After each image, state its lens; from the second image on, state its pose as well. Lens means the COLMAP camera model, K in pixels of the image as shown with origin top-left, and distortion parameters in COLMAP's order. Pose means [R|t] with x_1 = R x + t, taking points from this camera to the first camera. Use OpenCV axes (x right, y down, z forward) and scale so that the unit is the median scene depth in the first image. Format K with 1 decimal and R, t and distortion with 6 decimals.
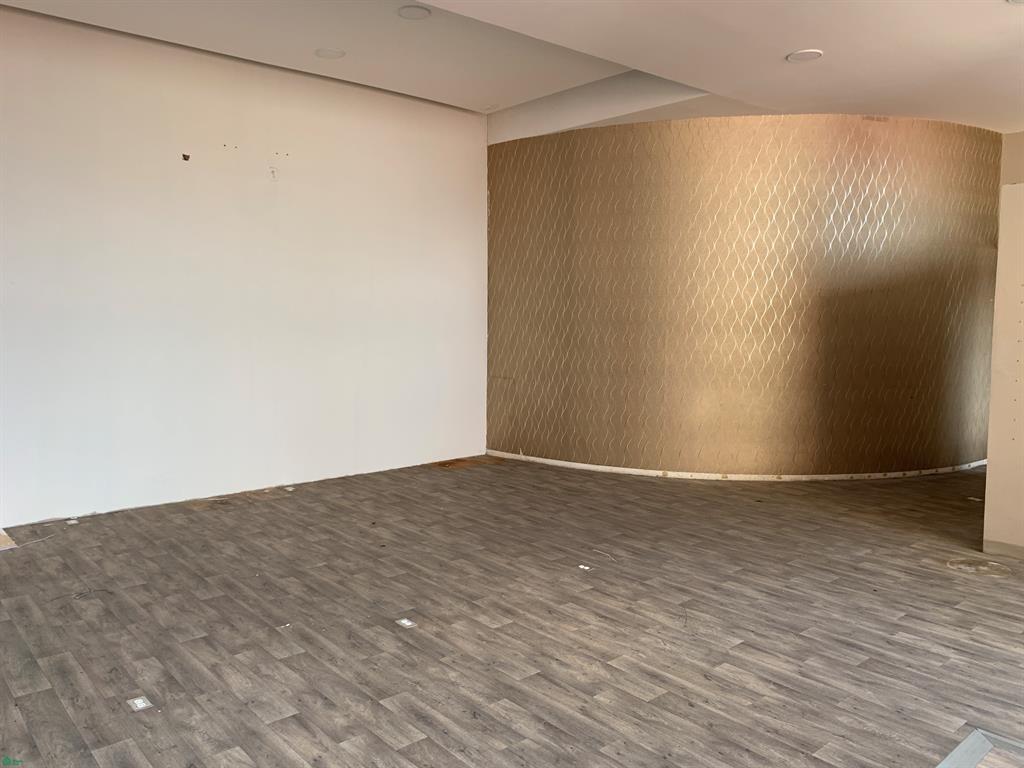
lens RADIAL K [[785.8, 0, 512.1], [0, 785.8, 375.7], [0, 0, 1]] dist [0.032327, -0.039296]
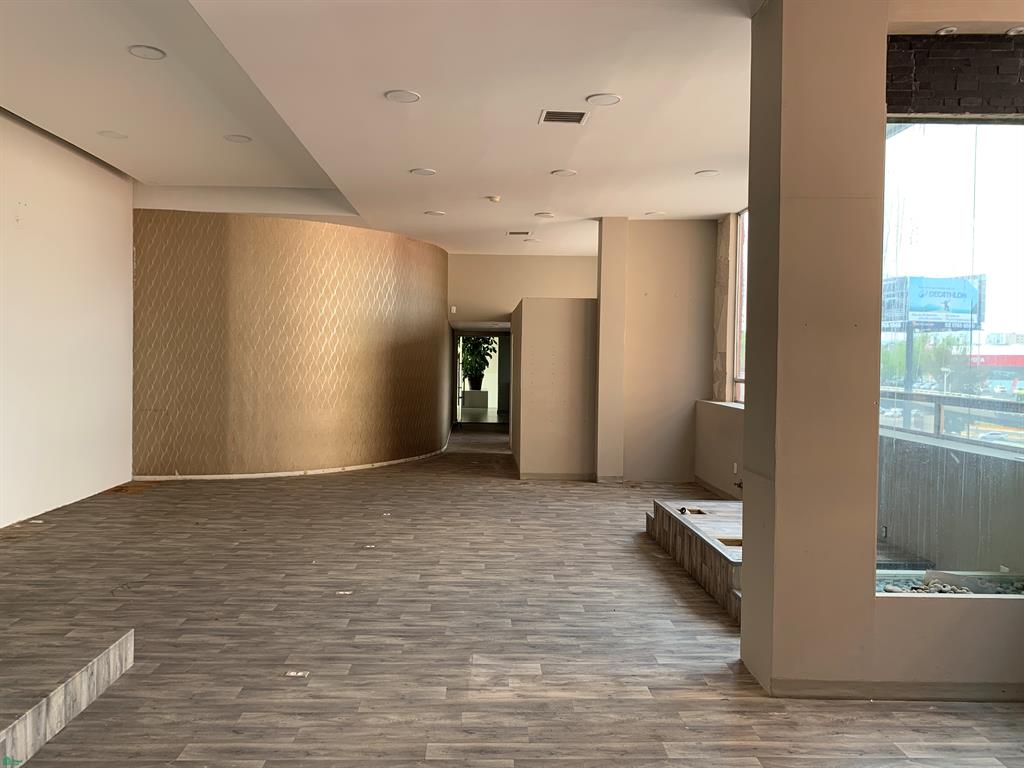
lens RADIAL K [[785.8, 0, 503.1], [0, 785.8, 379.7], [0, 0, 1]] dist [0.032327, -0.039296]
pose [[0.626342, -0.018716, 0.779324, -0.618684], [0.051044, 0.998551, -0.017044, 0.003224], [-0.777876, 0.050455, 0.626389, -0.132949]]
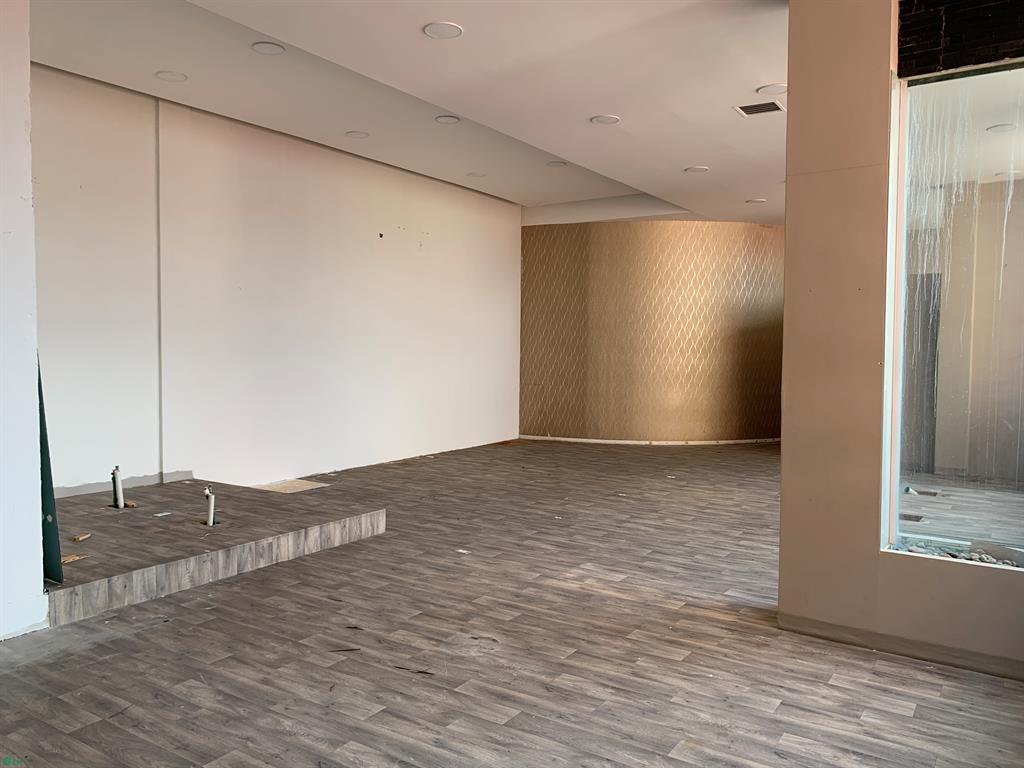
lens RADIAL K [[785.8, 0, 518.9], [0, 785.8, 384.3], [0, 0, 1]] dist [0.032327, -0.039296]
pose [[0.959500, -0.009301, 0.281557, -0.466967], [0.017316, 0.999512, -0.025991, 0.041324], [-0.281177, 0.029814, 0.959193, -0.406402]]
